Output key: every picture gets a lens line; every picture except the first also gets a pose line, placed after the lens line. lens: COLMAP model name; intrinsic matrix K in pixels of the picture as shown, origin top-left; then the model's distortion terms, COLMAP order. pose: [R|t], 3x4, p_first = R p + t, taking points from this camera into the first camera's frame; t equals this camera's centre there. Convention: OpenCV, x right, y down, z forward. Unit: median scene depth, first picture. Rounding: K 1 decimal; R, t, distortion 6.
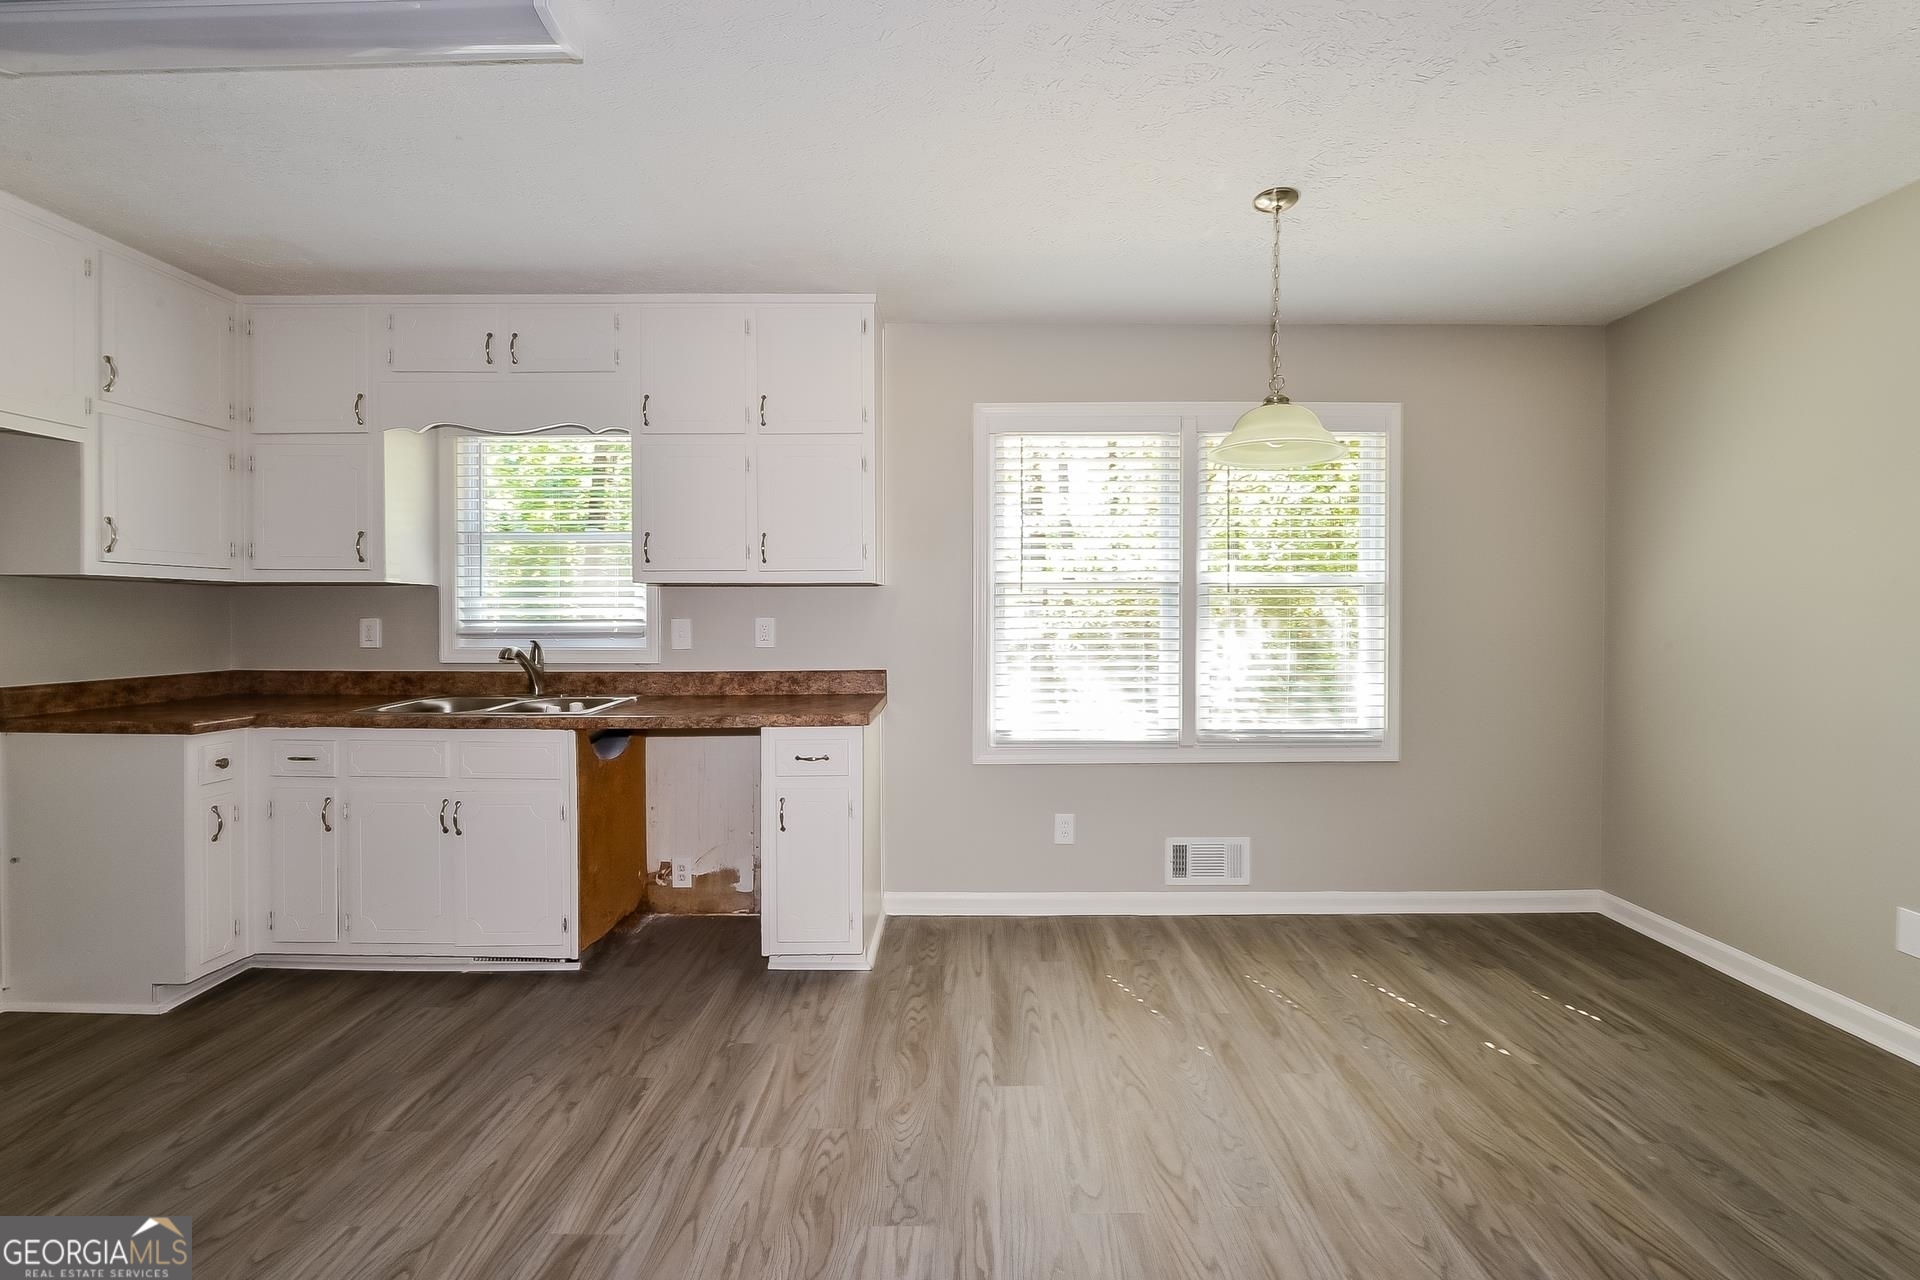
lens RADIAL K [[875.8, 0, 962.7], [0, 875.8, 619.3], [0, 0, 1]] dist [-0.000792, -0.000269]
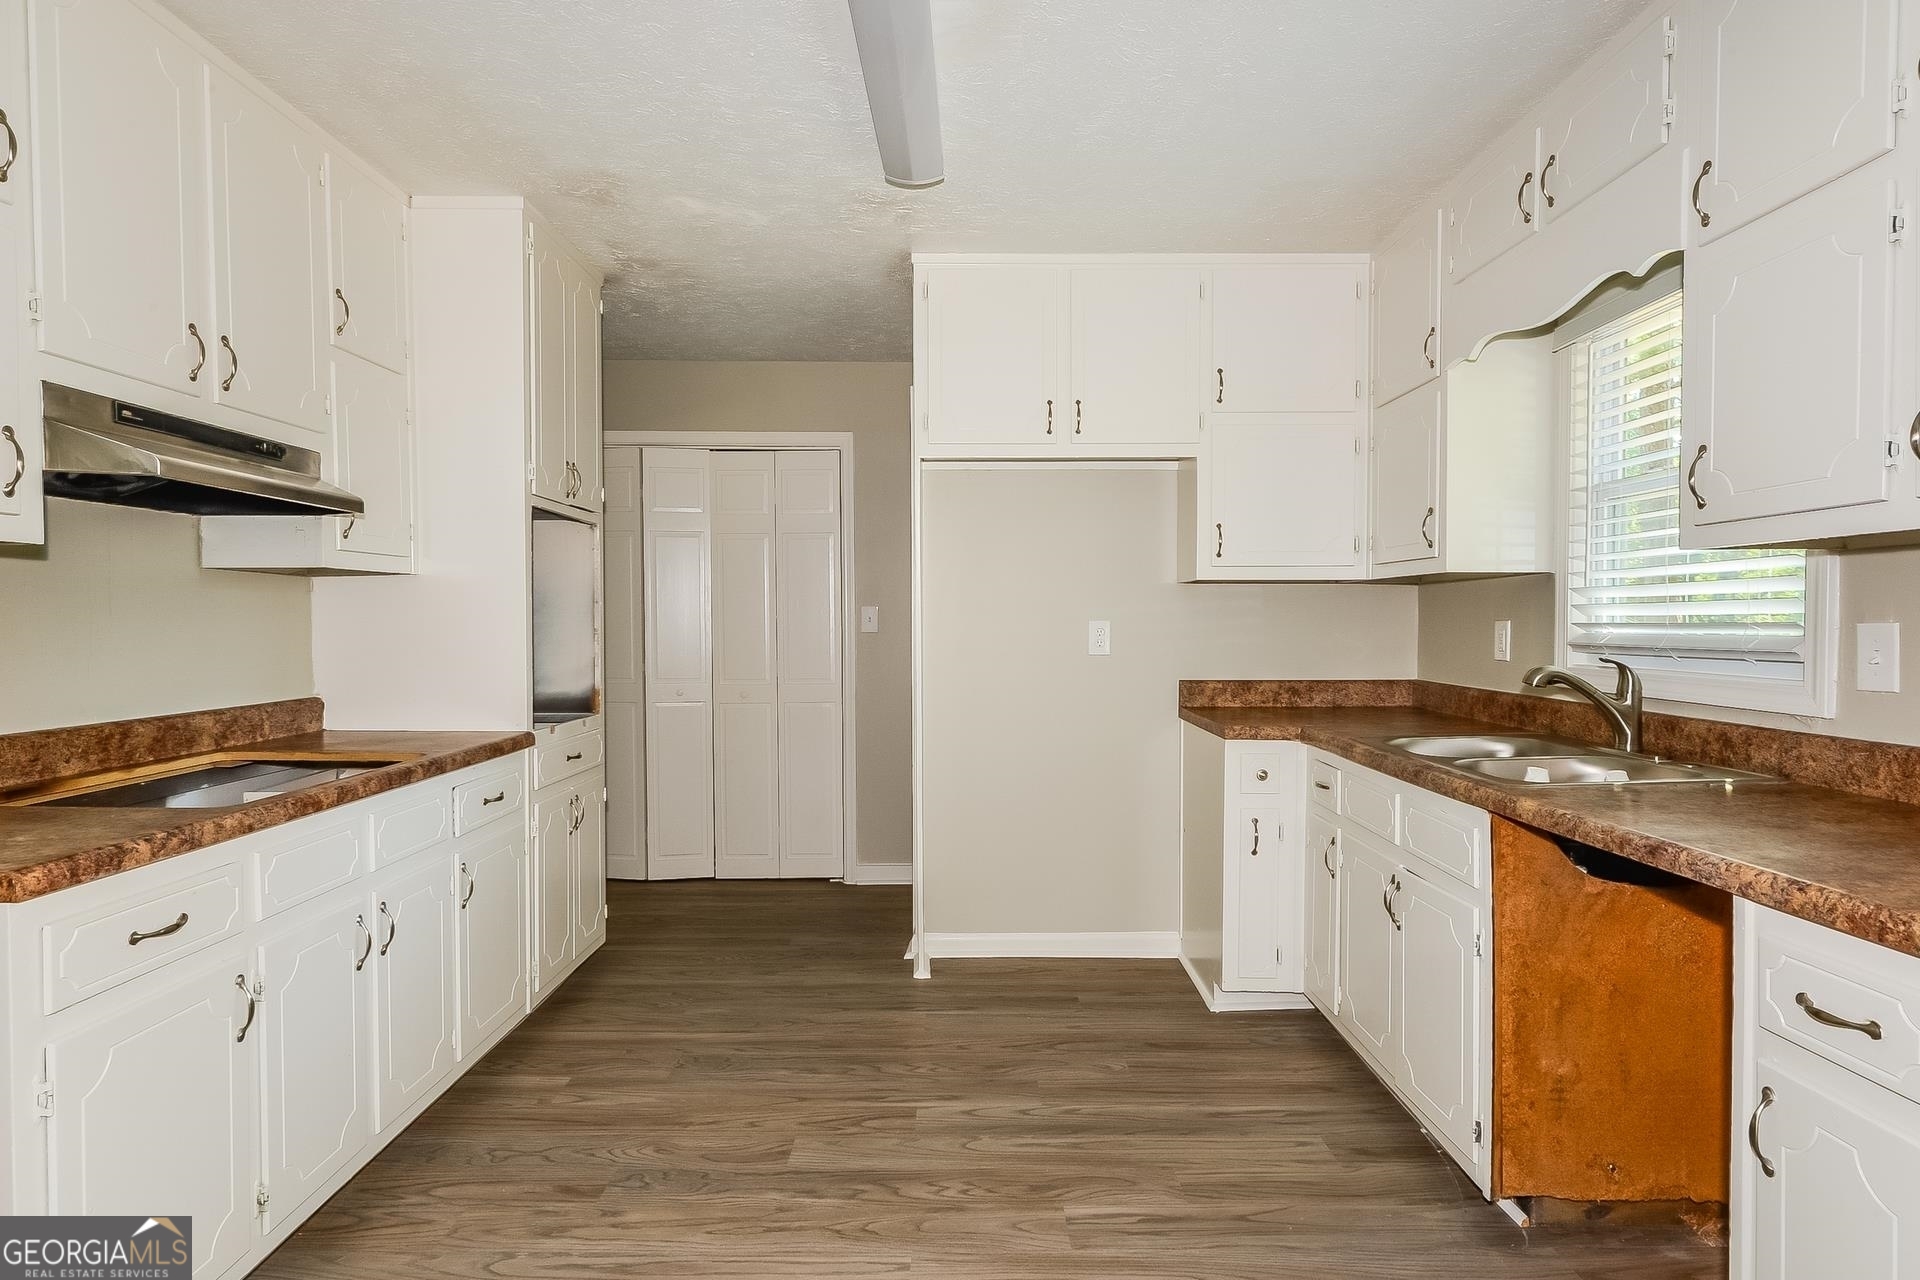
lens RADIAL K [[1031.3, 0, 957.4], [0, 1031.3, 647.7], [0, 0, 1]] dist [0.000405, 0.000522]
pose [[-0.001984, 0.027294, -0.999625, 0.204316], [-0.002778, 0.999623, 0.027300, -0.000762], [0.999994, 0.002831, -0.001908, 0.541220]]
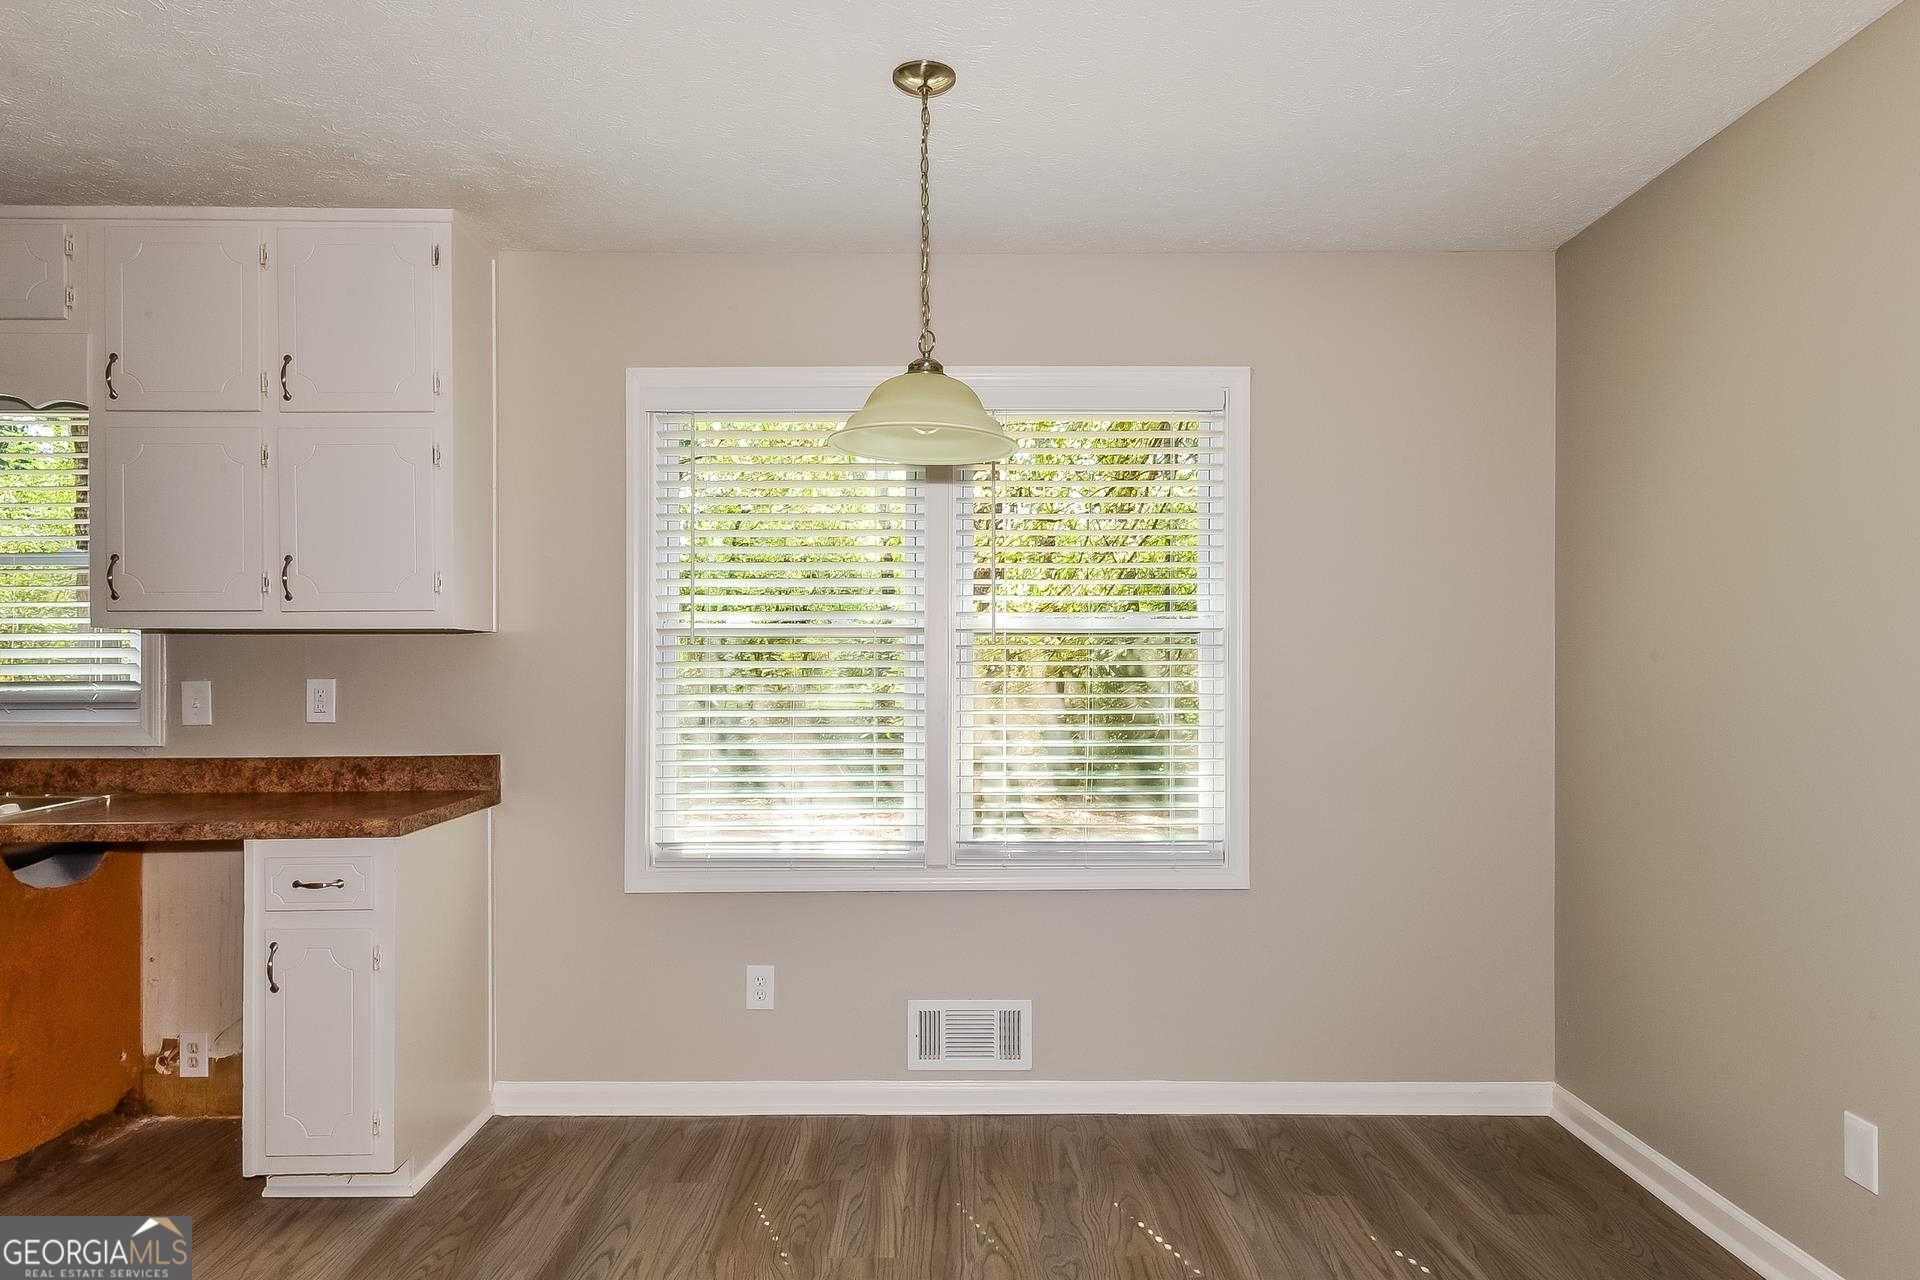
lens RADIAL K [[1304.2, 0, 957.9], [0, 1304.2, 661.9], [0, 0, 1]] dist [0.032285, -0.001264]
pose [[0.999978, -0.000215, -0.006644, 0.282461], [0.000125, 0.999908, -0.013546, -0.001373], [0.006646, 0.013545, 0.999886, -0.024688]]
